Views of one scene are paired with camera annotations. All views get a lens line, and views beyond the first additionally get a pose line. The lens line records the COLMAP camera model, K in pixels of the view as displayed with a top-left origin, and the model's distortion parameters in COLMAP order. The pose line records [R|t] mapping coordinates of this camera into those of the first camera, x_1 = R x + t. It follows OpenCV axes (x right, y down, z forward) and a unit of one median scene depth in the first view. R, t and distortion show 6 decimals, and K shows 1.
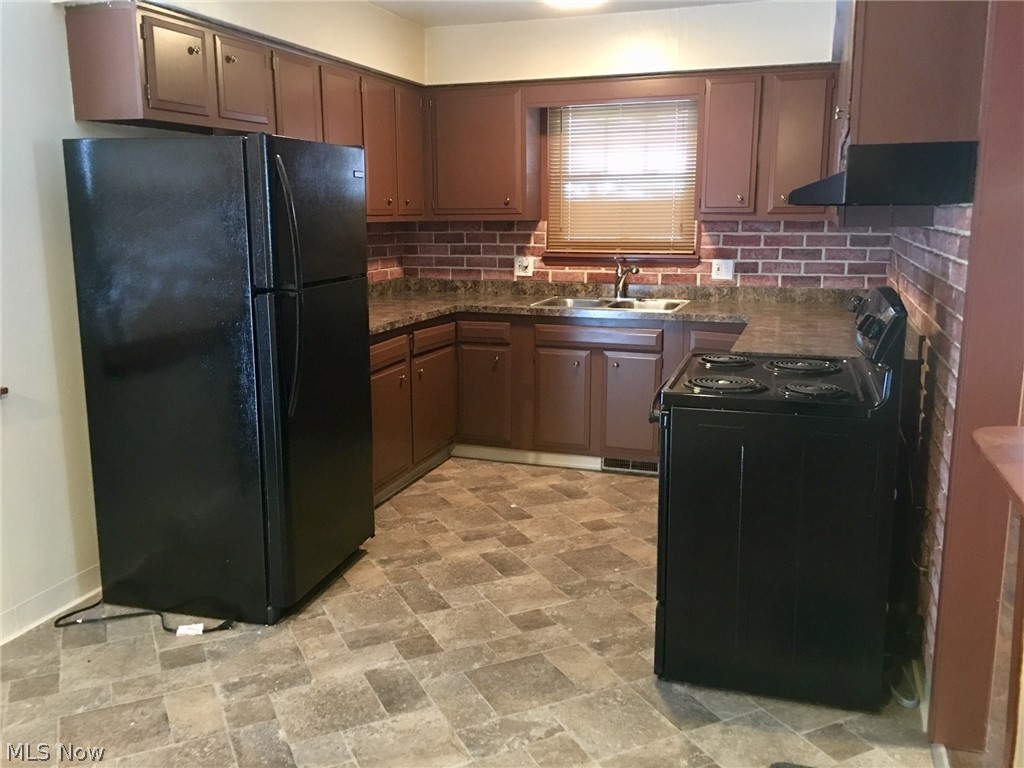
lens RADIAL K [[899.1, 0, 512.0], [0, 899.1, 384.0], [0, 0, 1]] dist [0.048980, 0.001699]
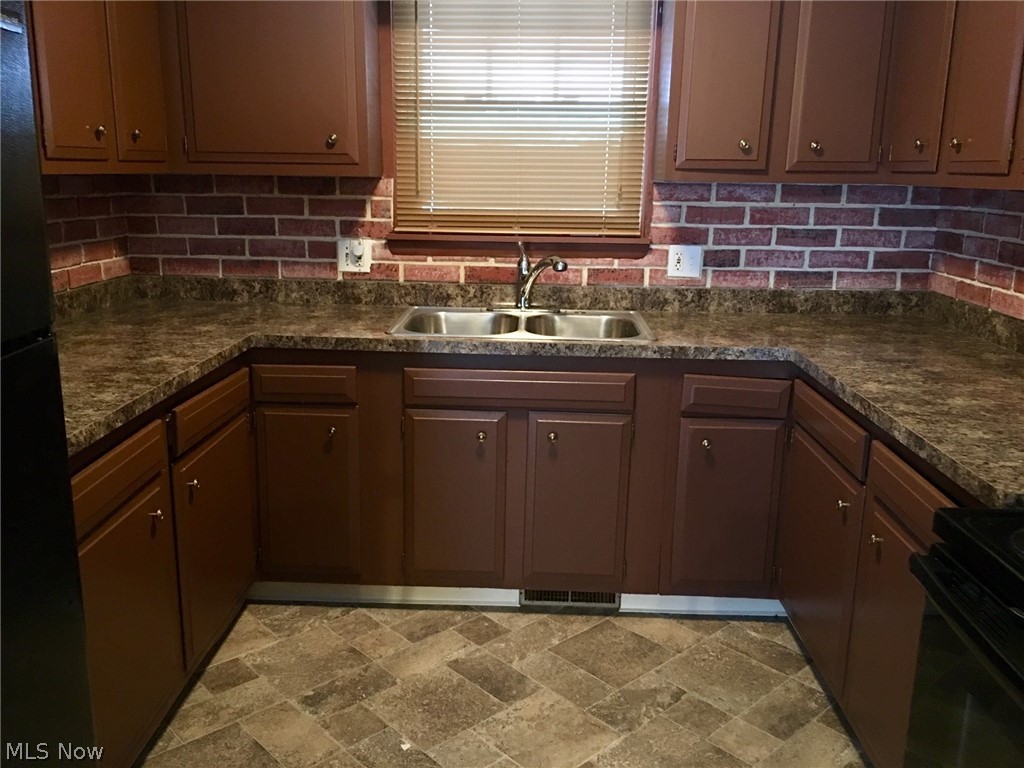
lens RADIAL K [[899.1, 0, 512.0], [0, 899.1, 384.0], [0, 0, 1]] dist [0.048980, 0.001699]
pose [[0.955903, -0.051166, 0.289191, -0.067636], [0.037847, 0.997957, 0.051465, -0.078852], [-0.291233, -0.038251, 0.955887, 0.433840]]
